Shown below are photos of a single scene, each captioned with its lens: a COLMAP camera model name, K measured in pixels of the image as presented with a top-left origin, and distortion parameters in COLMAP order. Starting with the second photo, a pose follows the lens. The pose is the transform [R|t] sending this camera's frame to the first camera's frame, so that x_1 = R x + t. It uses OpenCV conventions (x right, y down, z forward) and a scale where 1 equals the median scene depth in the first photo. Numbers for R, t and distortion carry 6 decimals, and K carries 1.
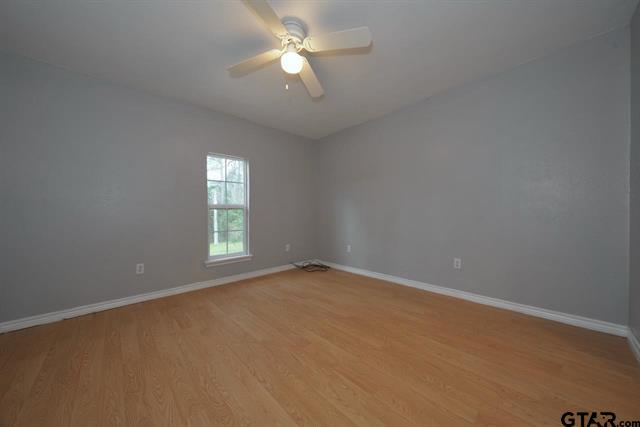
lens RADIAL K [[213.5, 0, 322.2], [0, 213.5, 213.9], [0, 0, 1]] dist [-0.007578, 0.000063]
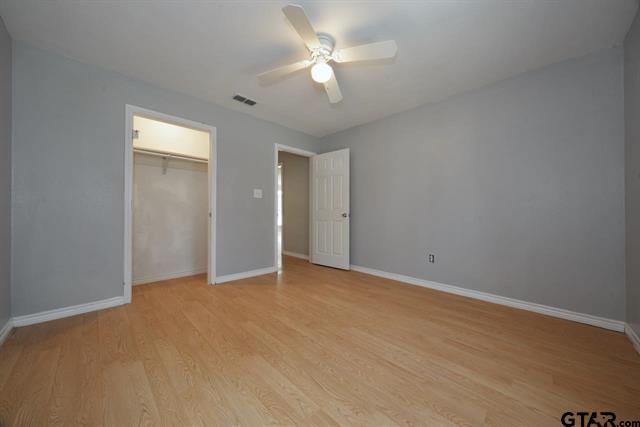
lens RADIAL K [[224.7, 0, 322.7], [0, 224.7, 213.7], [0, 0, 1]] dist [-0.001374, -0.000100]
pose [[-0.999644, 0.001016, -0.026676, -0.097362], [0.000808, 0.999969, 0.007814, 0.002480], [0.026683, 0.007789, -0.999614, 1.841302]]
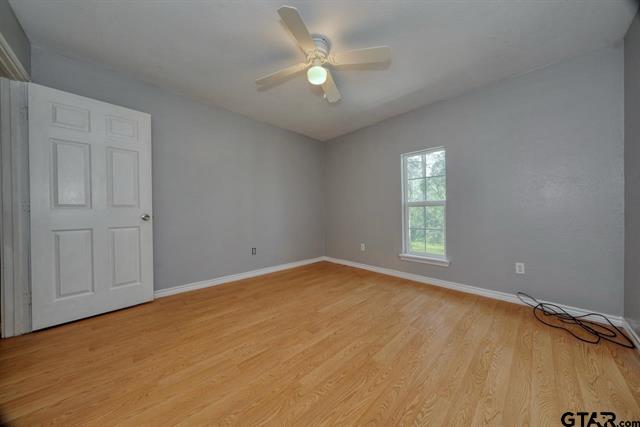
lens RADIAL K [[213.5, 0, 322.2], [0, 213.5, 213.9], [0, 0, 1]] dist [-0.007578, 0.000063]
pose [[0.013220, 0.011277, -0.999849, 0.834361], [0.000609, 0.999936, 0.011286, 0.001334], [0.999912, -0.000758, 0.013212, 0.866067]]
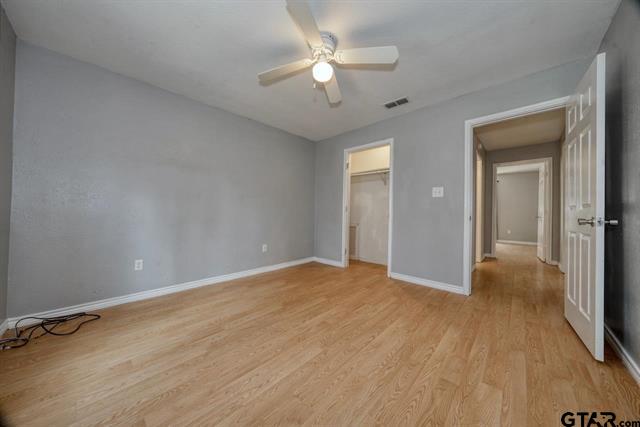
lens RADIAL K [[218.4, 0, 320.0], [0, 218.4, 213.5], [0, 0, 1]] dist [0.000232, 0.000055]
pose [[-0.049832, 0.004100, 0.998749, -1.059251], [-0.006695, 0.999968, -0.004439, 0.013375], [-0.998735, -0.006907, -0.049803, 0.911072]]
